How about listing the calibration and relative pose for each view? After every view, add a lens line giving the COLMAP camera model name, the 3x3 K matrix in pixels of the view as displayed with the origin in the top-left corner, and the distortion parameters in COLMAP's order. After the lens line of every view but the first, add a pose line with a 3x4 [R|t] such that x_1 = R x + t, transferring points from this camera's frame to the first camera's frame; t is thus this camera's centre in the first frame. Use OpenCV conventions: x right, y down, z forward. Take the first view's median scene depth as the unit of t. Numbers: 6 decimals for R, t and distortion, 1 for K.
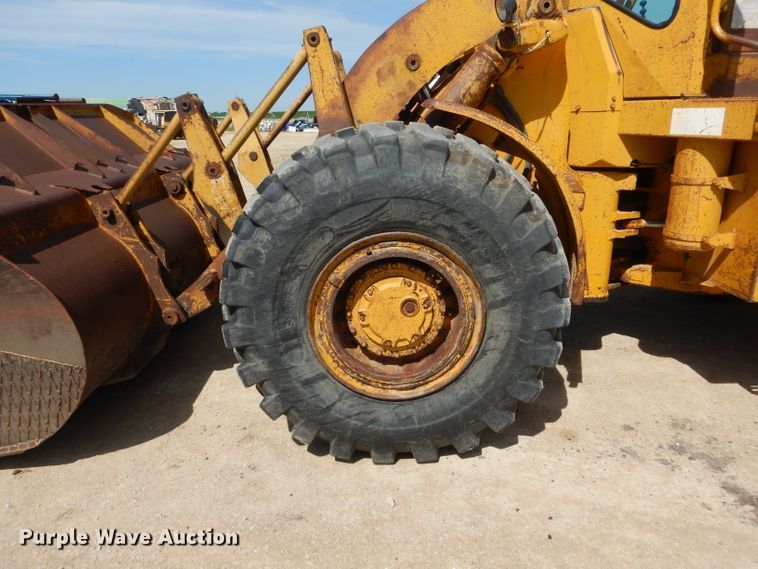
lens RADIAL K [[537.2, 0, 373.4], [0, 537.2, 284.3], [0, 0, 1]] dist [0.009580, -0.003312]
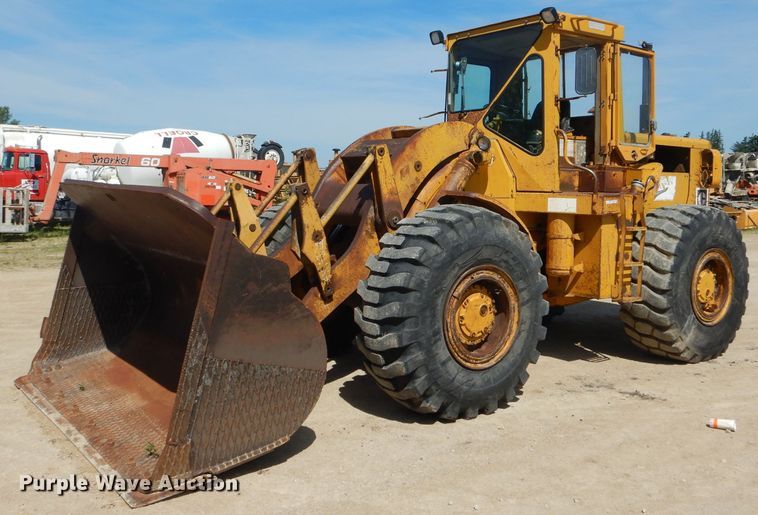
lens RADIAL K [[766.7, 0, 379.4], [0, 766.7, 221.7], [0, 0, 1]] dist [0.003366, 0.001699]
pose [[0.802117, -0.007341, 0.597122, -1.586296], [0.153601, 0.968817, -0.194423, 0.184943], [-0.577075, 0.247669, 0.778232, -0.732681]]
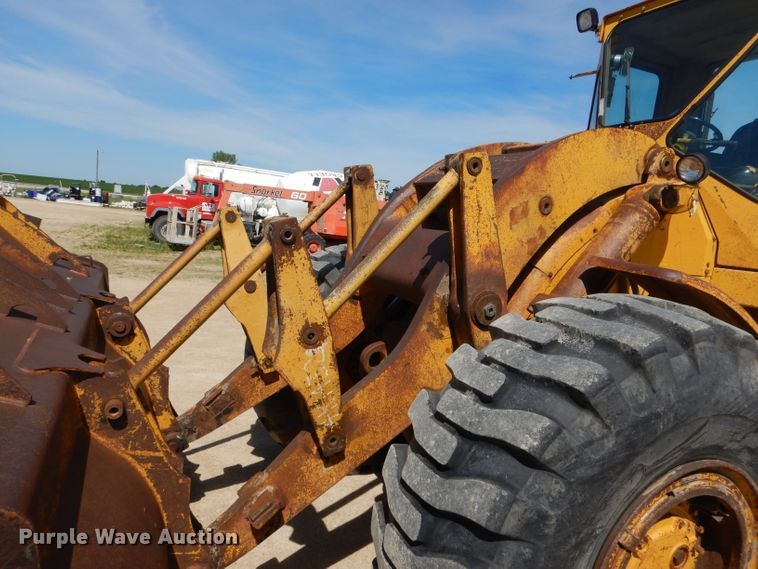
lens RADIAL K [[537.2, 0, 373.4], [0, 537.2, 284.3], [0, 0, 1]] dist [0.009580, -0.003312]
pose [[0.905997, 0.047299, 0.420632, -0.595732], [0.018982, 0.988197, -0.152005, -0.206425], [-0.422858, 0.145700, 0.894406, 0.470126]]
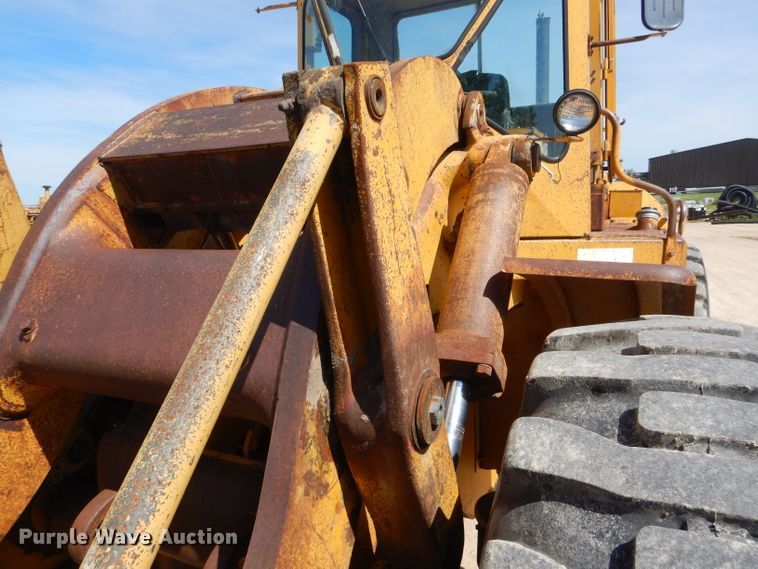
lens RADIAL K [[537.2, 0, 373.4], [0, 537.2, 284.3], [0, 0, 1]] dist [0.009580, -0.003312]
pose [[0.432398, -0.117537, 0.893989, -0.440427], [0.278441, 0.960417, -0.008403, -0.388931], [-0.857614, 0.252557, 0.448009, 0.986290]]
